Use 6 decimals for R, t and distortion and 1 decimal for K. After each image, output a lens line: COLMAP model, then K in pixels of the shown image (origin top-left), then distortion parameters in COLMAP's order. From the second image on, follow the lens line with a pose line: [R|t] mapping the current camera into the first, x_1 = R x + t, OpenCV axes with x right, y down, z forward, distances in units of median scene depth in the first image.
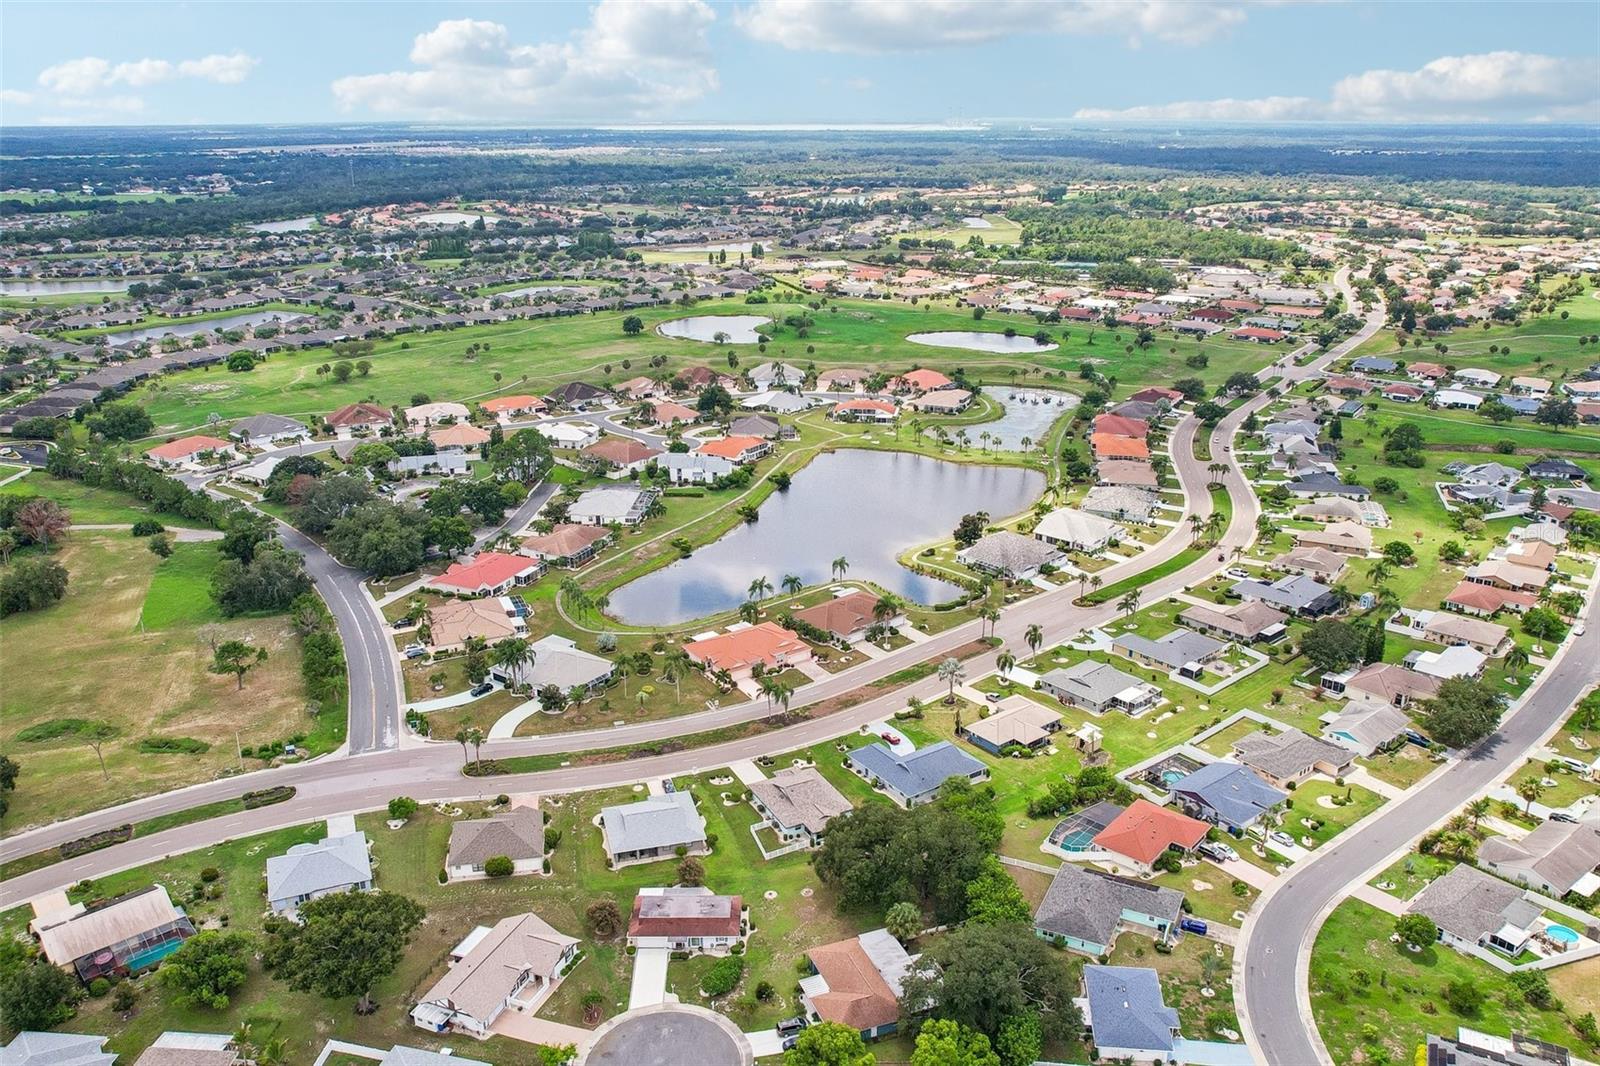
lens RADIAL K [[1223.8, 0, 800.0], [0, 1223.8, 533.0], [0, 0, 1]] dist [-0.048107, 0.002797]
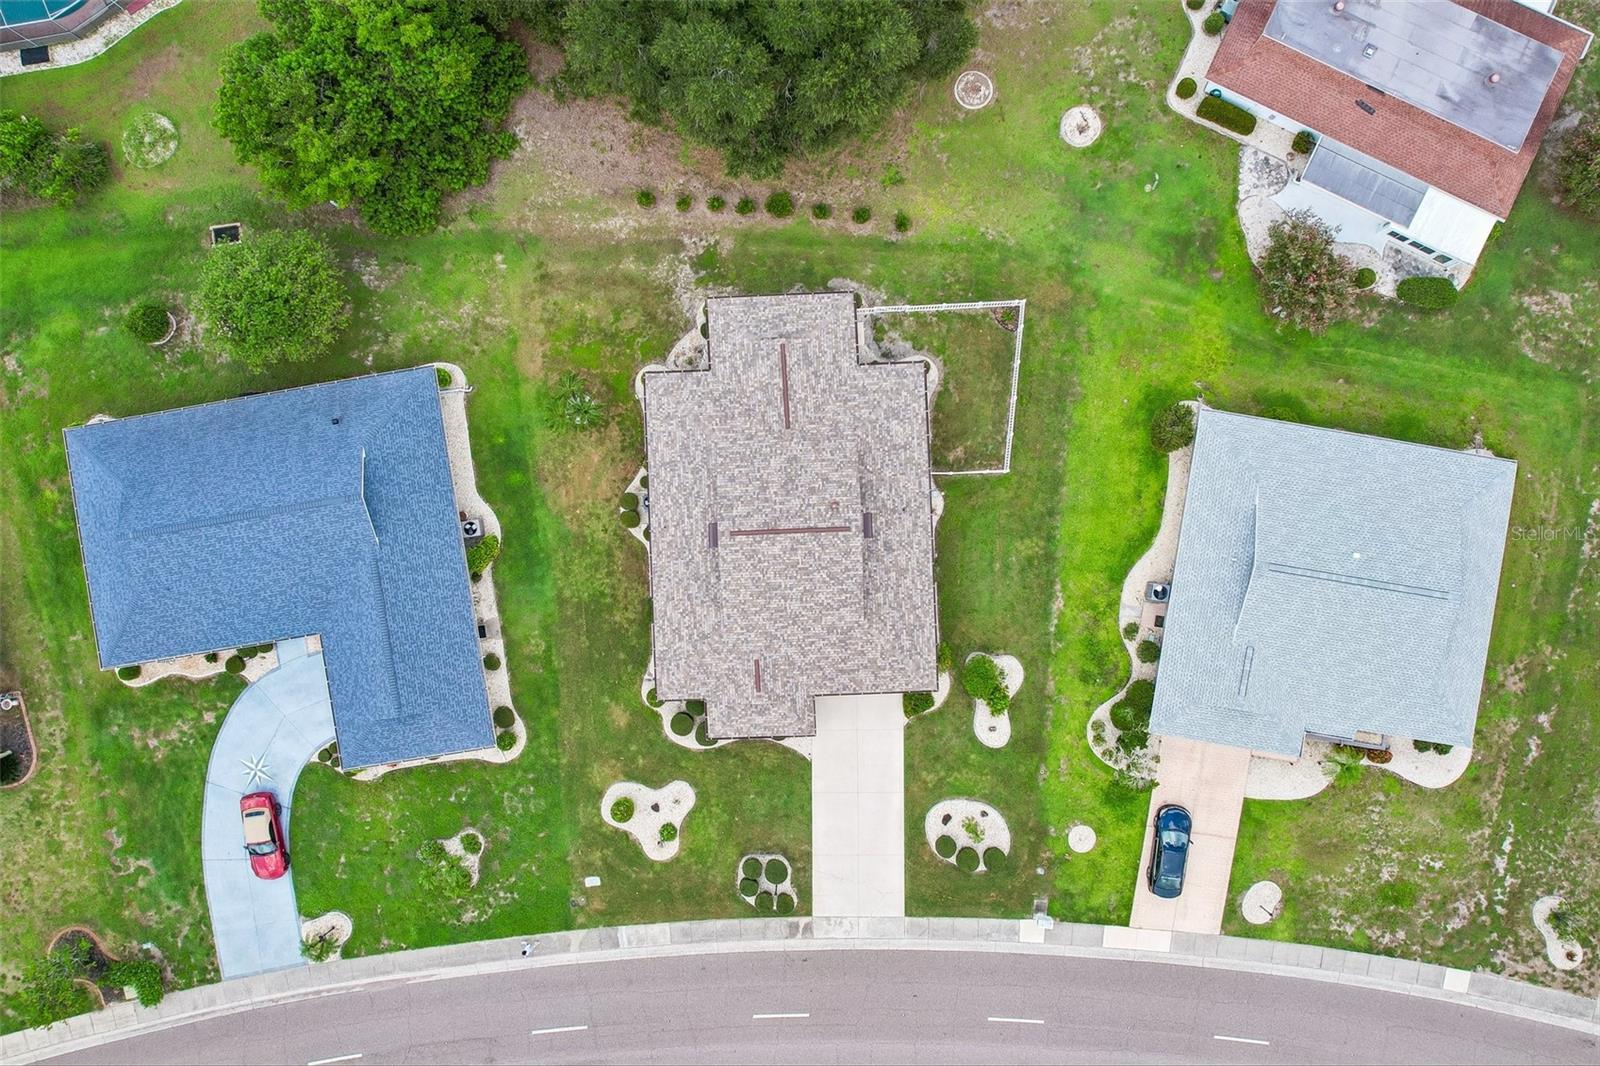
lens RADIAL K [[1213.4, 0, 800.0], [0, 1213.4, 533.0], [0, 0, 1]] dist [-0.067441, 0.046533]
pose [[-0.906478, -0.422151, 0.009258, -0.003558], [0.145149, -0.290936, 0.945668, -0.033815], [-0.396521, 0.858571, 0.325002, 0.751669]]
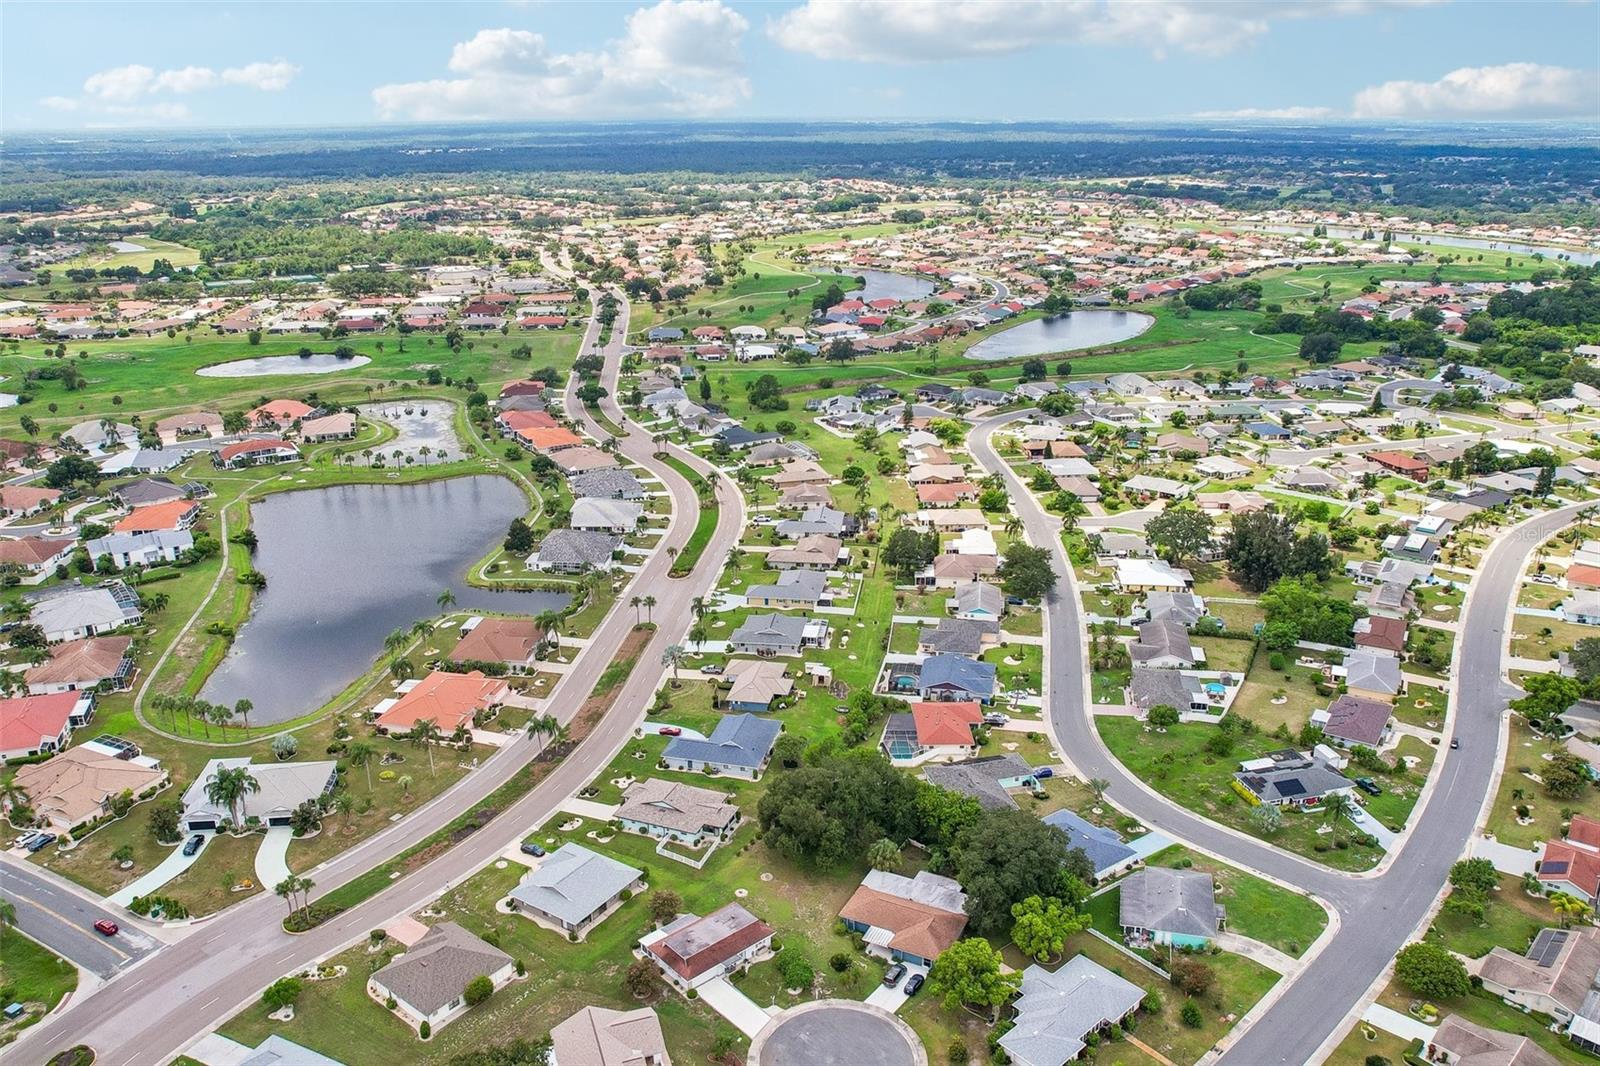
lens RADIAL K [[1223.8, 0, 800.0], [0, 1223.8, 533.0], [0, 0, 1]] dist [-0.048107, 0.002797]
pose [[0.749659, -0.219227, 0.624460, -0.405420], [0.220595, 0.972358, 0.076539, -0.042127], [-0.623978, 0.080375, 0.777297, 0.122662]]
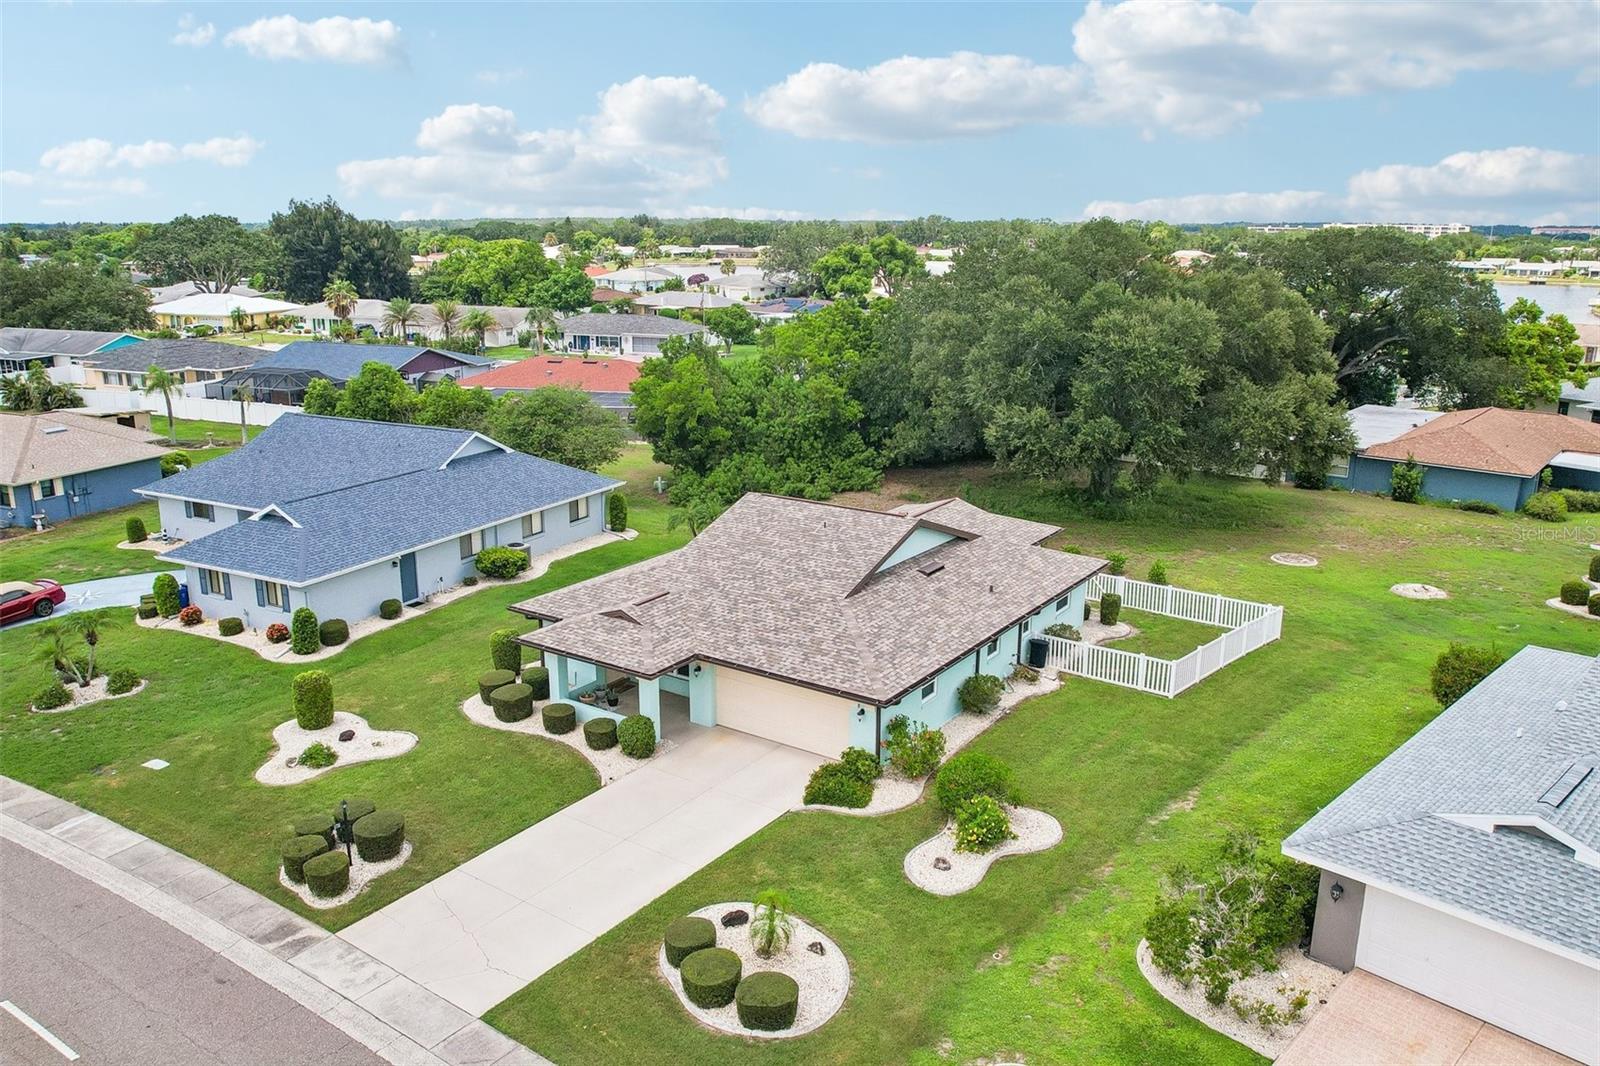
lens RADIAL K [[1213.4, 0, 800.0], [0, 1213.4, 533.0], [0, 0, 1]] dist [-0.067441, 0.046533]
pose [[-0.477724, -0.219033, 0.850767, -0.127557], [0.285033, 0.877387, 0.385939, 0.112049], [-0.830985, 0.426869, -0.356717, 0.880415]]
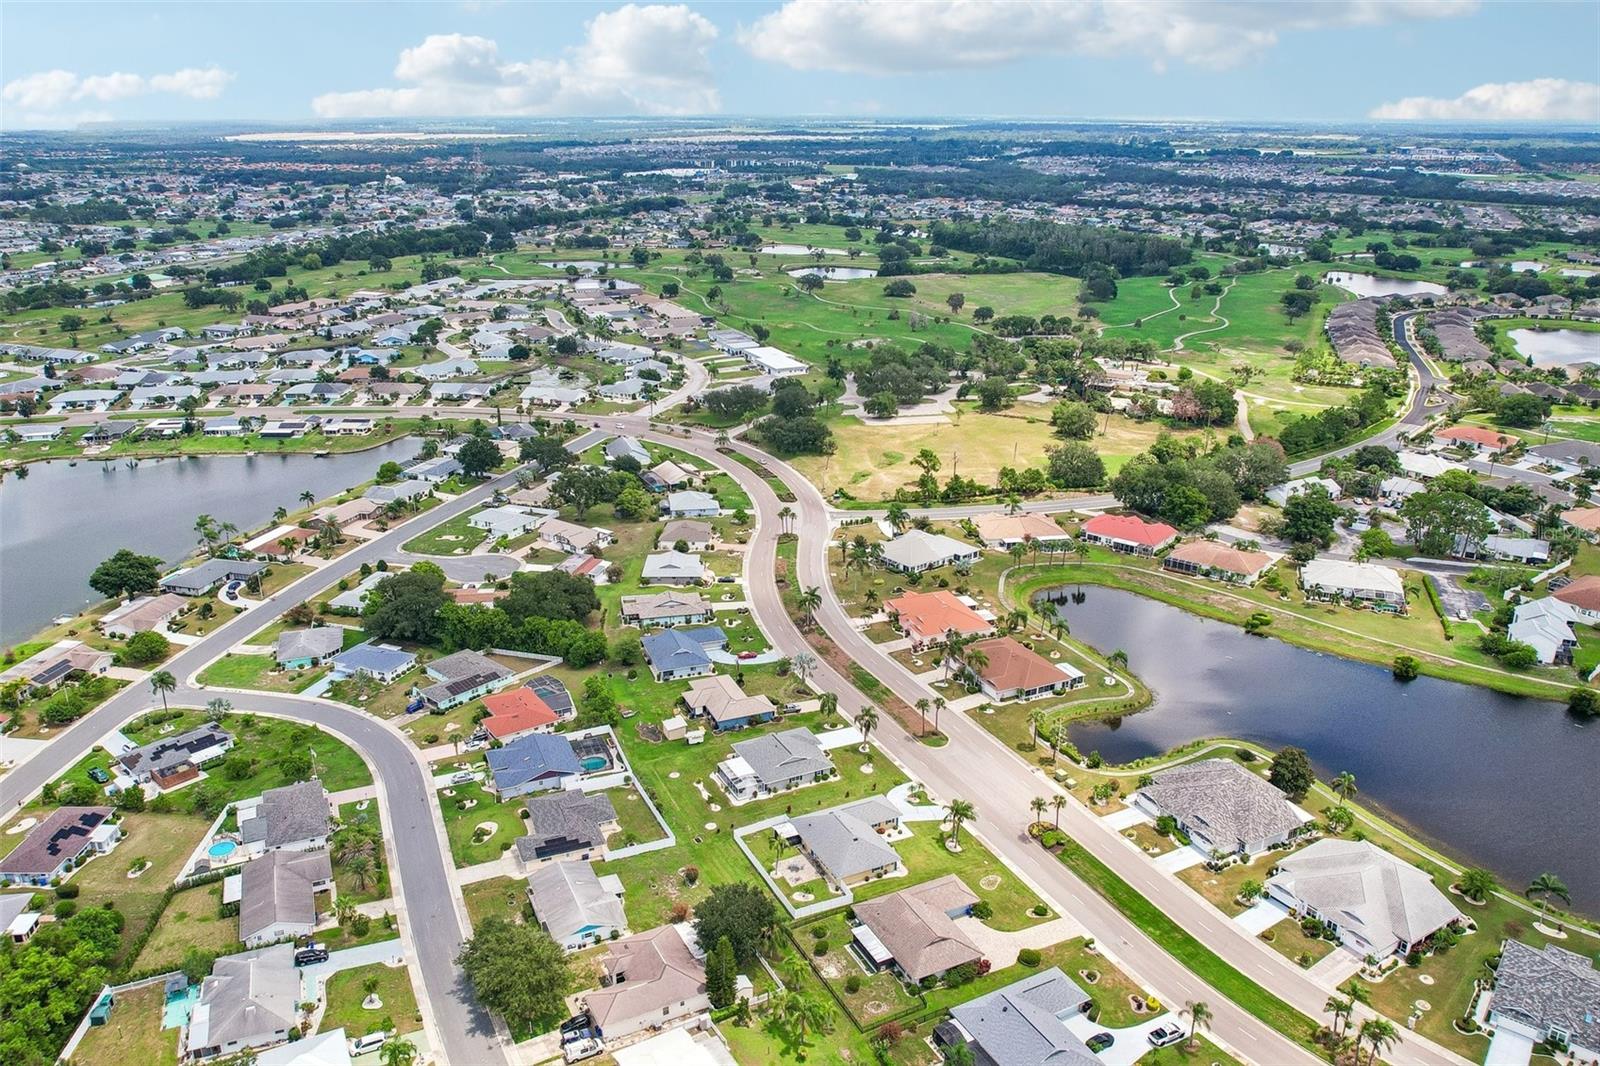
lens RADIAL K [[1213.4, 0, 800.0], [0, 1213.4, 533.0], [0, 0, 1]] dist [-0.067441, 0.046533]
pose [[-0.260069, 0.323282, -0.909864, 0.976141], [-0.313028, 0.863173, 0.396165, -0.367404], [0.913443, 0.387843, -0.123288, 1.048105]]
